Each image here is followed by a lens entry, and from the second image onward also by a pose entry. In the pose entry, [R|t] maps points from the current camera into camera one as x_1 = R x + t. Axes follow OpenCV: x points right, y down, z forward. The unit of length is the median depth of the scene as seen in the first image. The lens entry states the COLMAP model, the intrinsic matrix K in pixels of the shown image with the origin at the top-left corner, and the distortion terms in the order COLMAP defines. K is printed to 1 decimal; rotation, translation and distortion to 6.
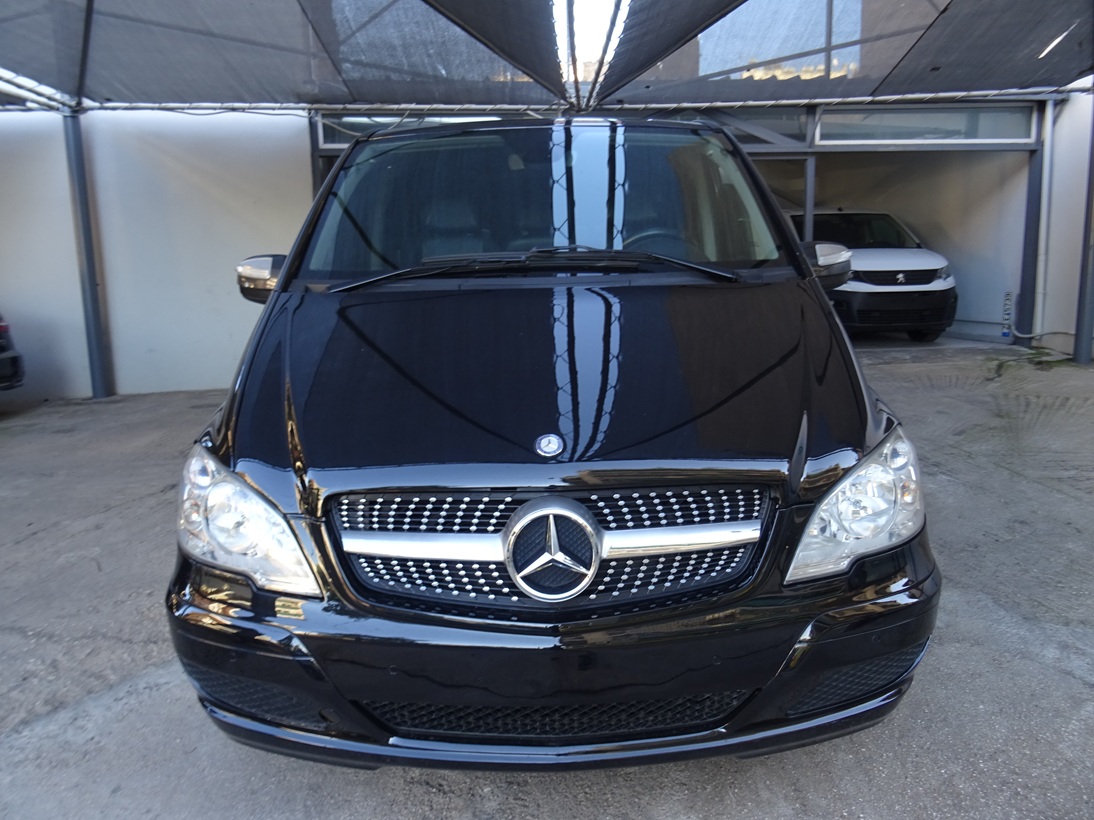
lens RADIAL K [[772.1, 0, 546.8], [0, 772.1, 411.7], [0, 0, 1]] dist [-0.002262, -0.000988]
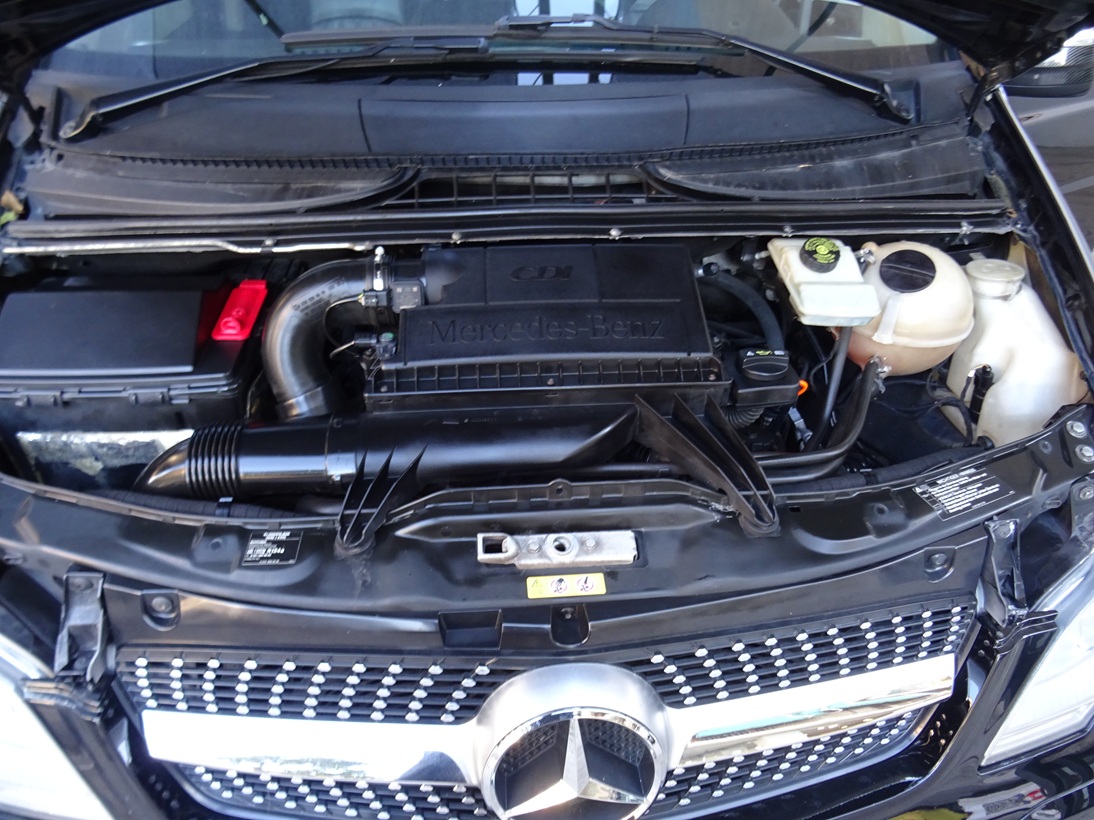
lens RADIAL K [[772.1, 0, 547.1], [0, 772.1, 407.4], [0, 0, 1]] dist [-0.002262, -0.000988]
pose [[0.996822, -0.018233, 0.077544, -0.043676], [-0.010151, 0.936444, 0.350670, -0.210084], [-0.079009, -0.350343, 0.933283, 0.599788]]
